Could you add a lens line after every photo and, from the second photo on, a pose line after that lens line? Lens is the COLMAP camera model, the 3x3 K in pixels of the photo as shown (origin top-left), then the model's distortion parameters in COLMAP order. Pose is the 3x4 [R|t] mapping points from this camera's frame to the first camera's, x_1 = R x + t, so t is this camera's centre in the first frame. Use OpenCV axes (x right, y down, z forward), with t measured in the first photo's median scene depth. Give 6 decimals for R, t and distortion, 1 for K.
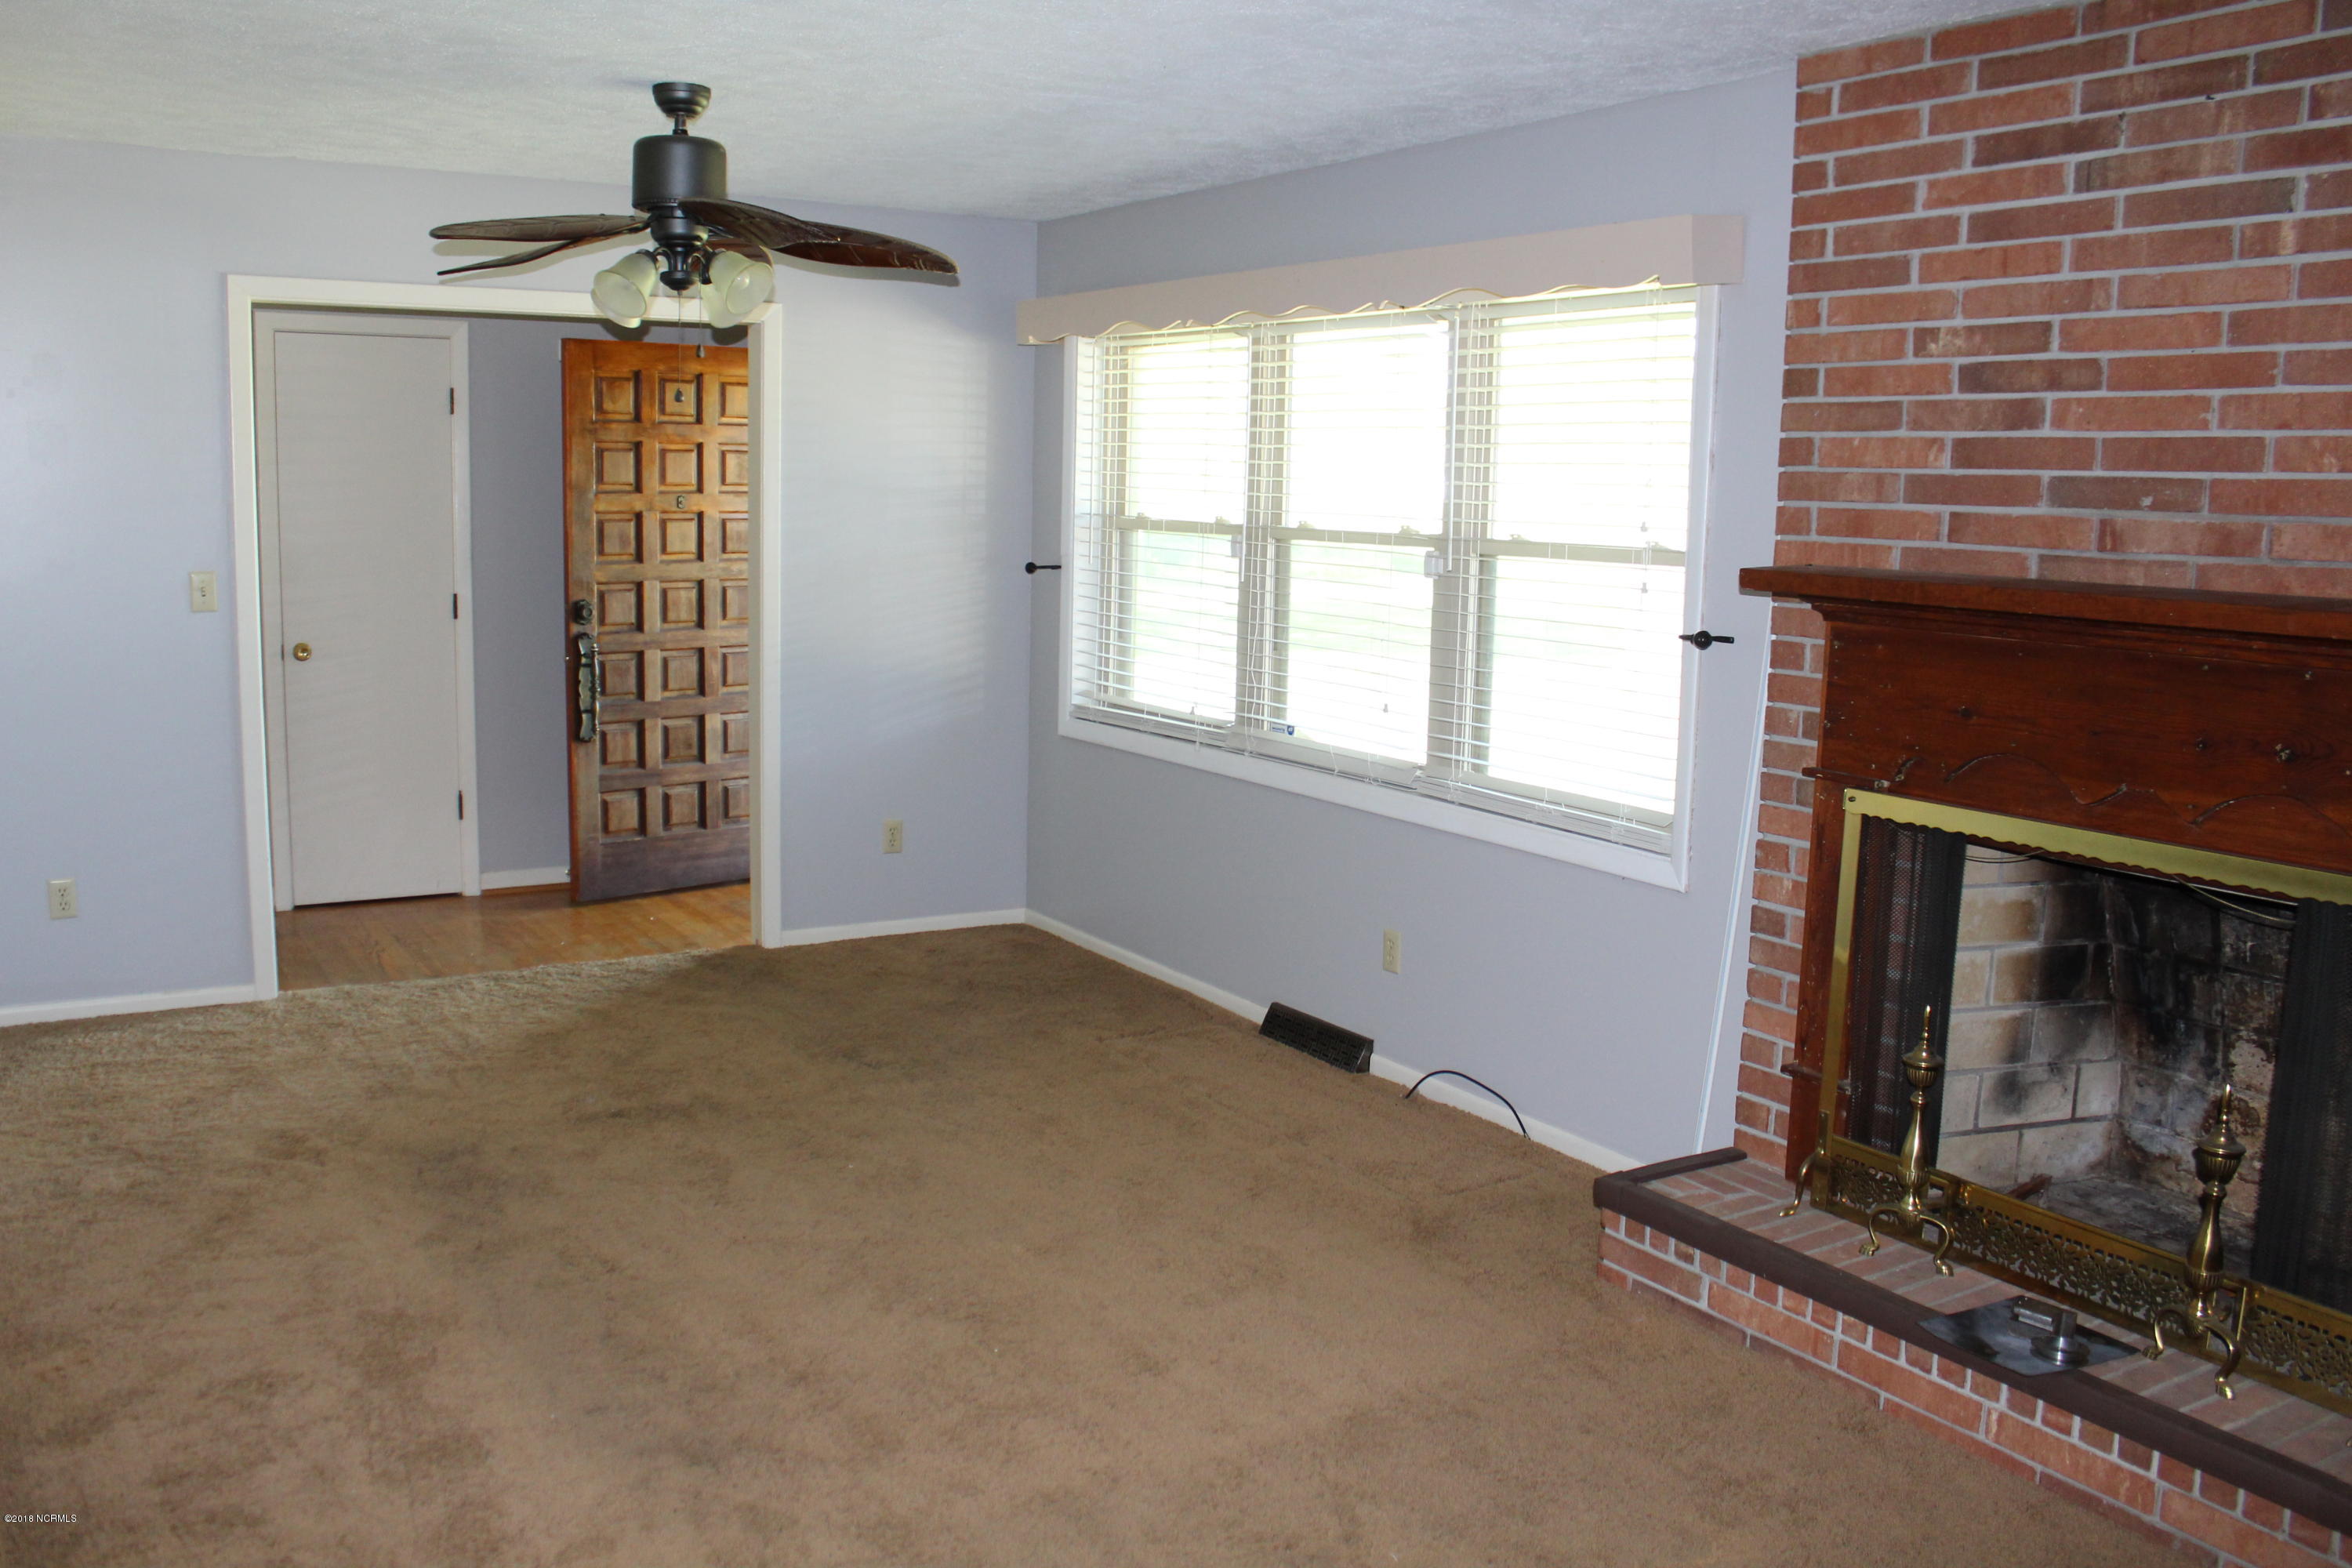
lens RADIAL K [[1966.9, 0, 1173.0], [0, 1966.9, 769.5], [0, 0, 1]] dist [-0.173695, 0.154685]
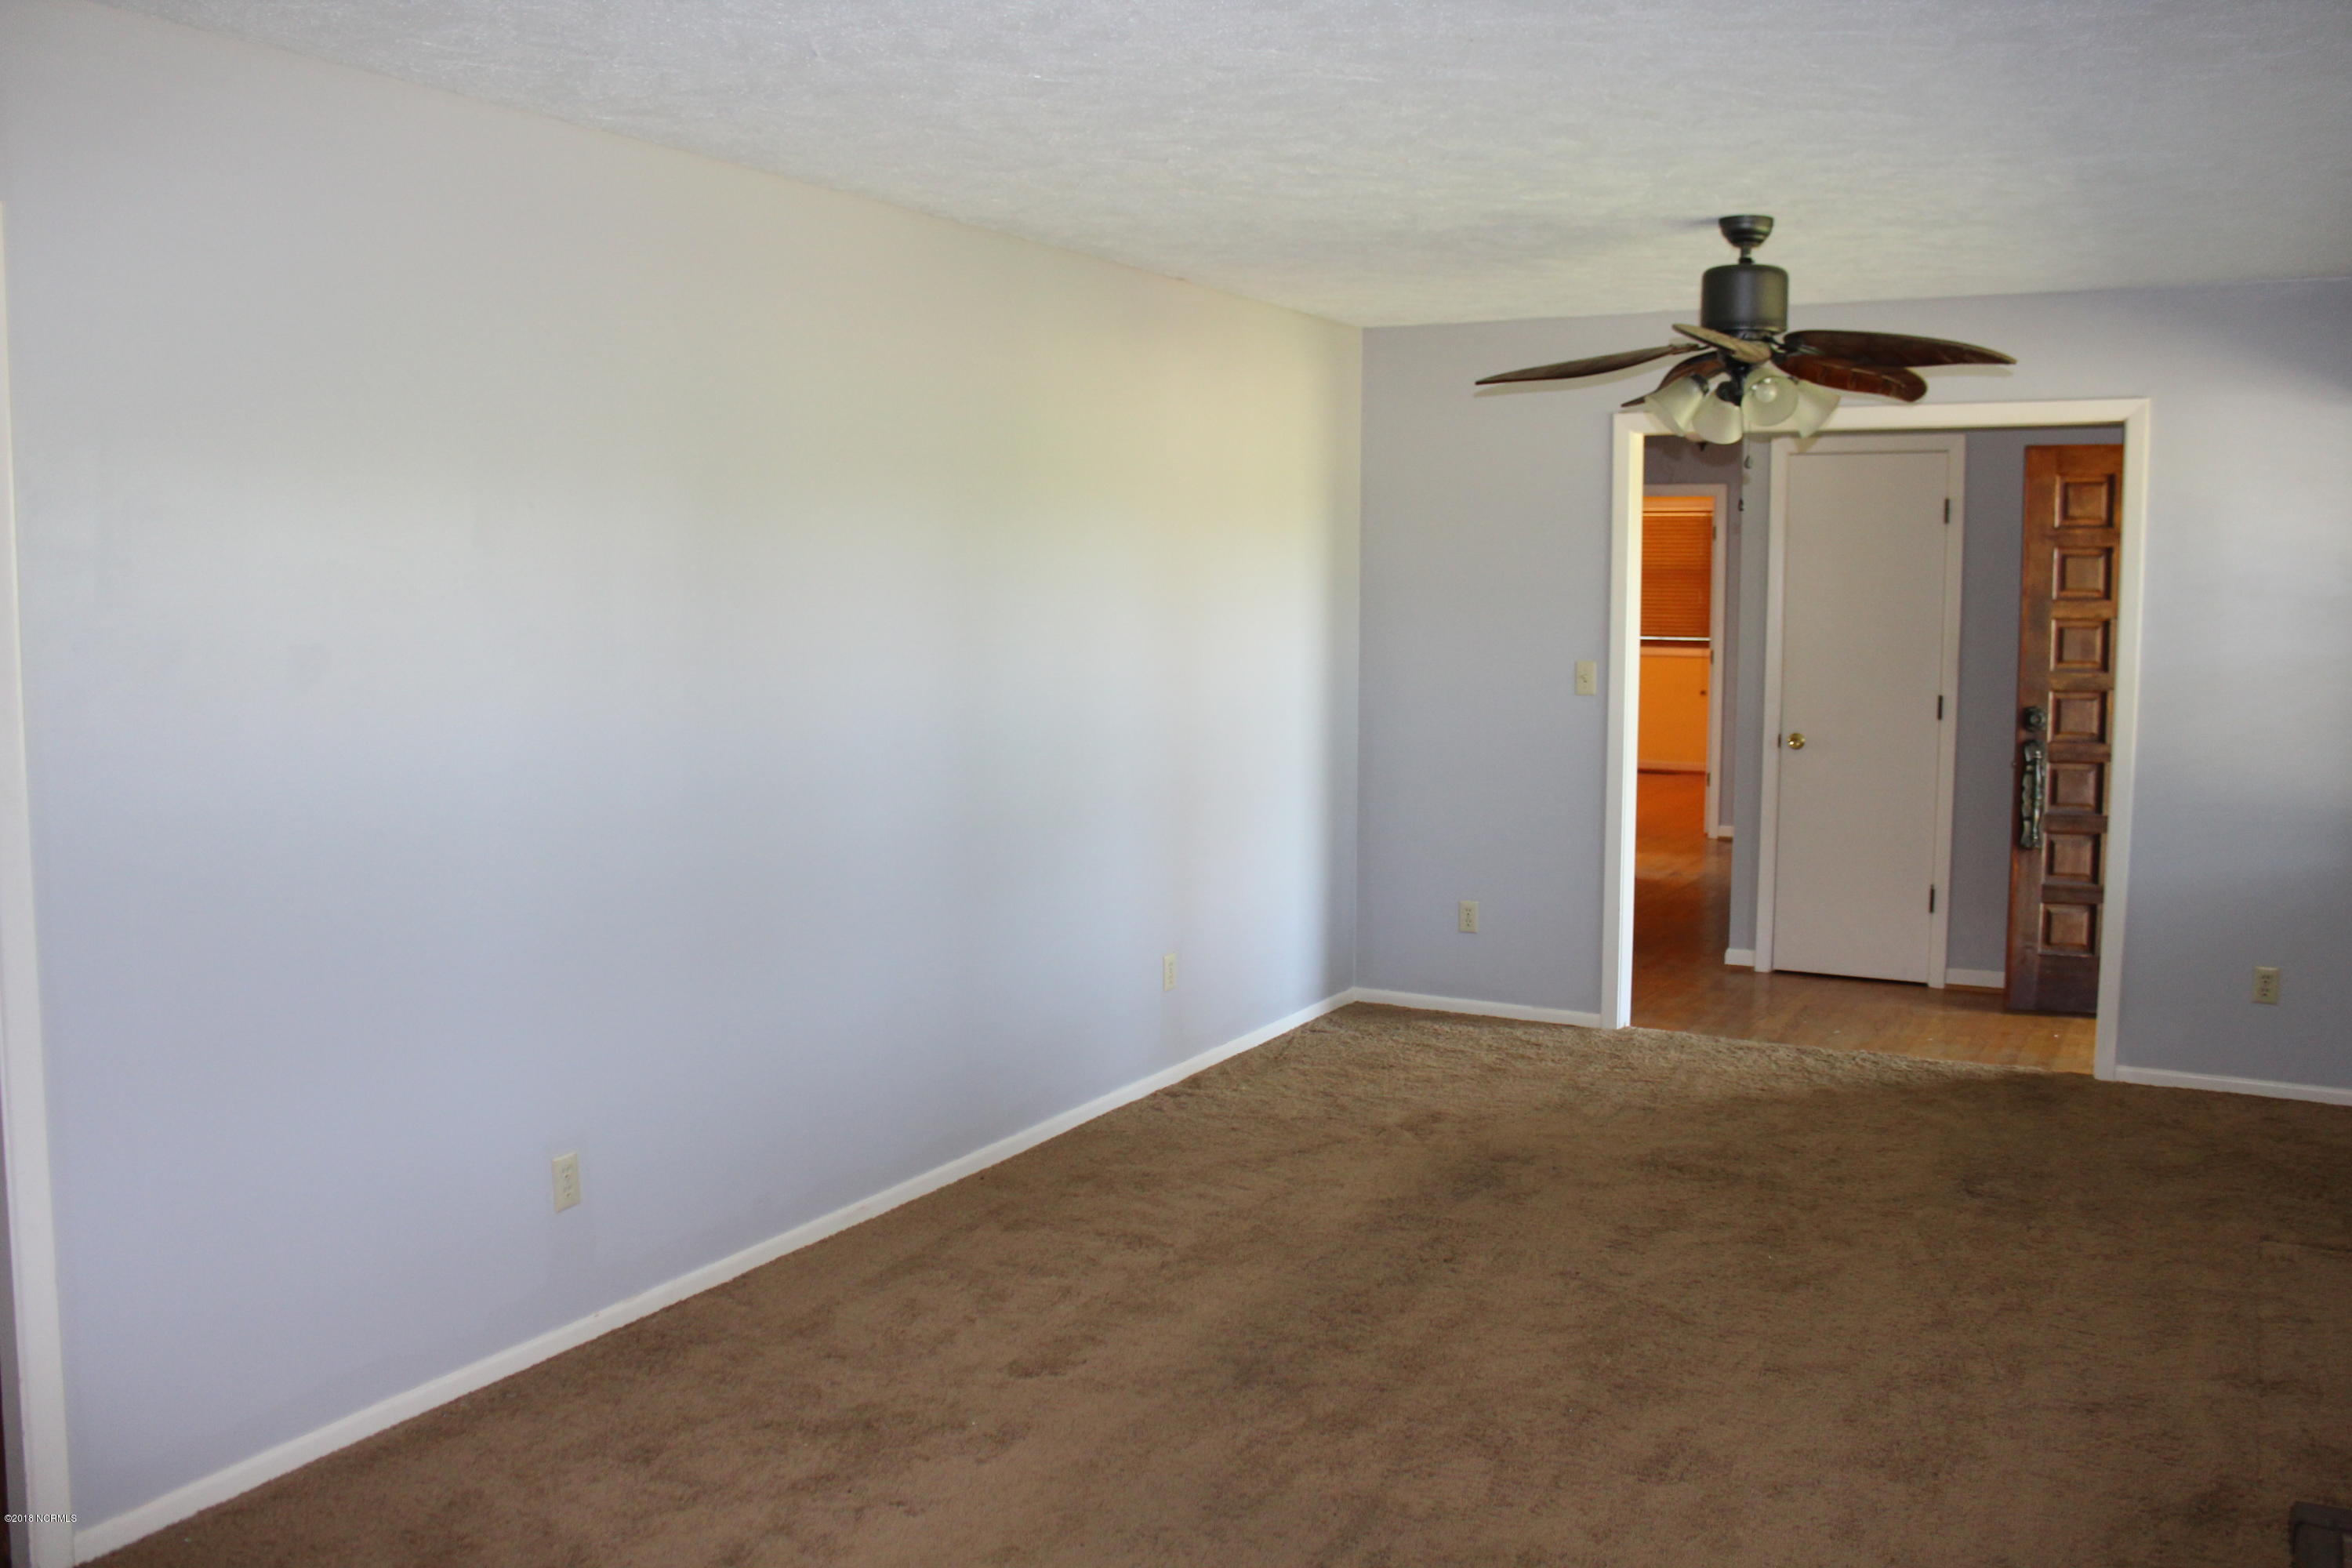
lens RADIAL K [[1966.9, 0, 1173.0], [0, 1966.9, 769.5], [0, 0, 1]] dist [-0.173695, 0.154685]
pose [[0.491681, 0.065164, -0.868334, 0.427868], [-0.116017, 0.993208, 0.008842, -0.016462], [0.863012, 0.096394, 0.495902, 0.171082]]
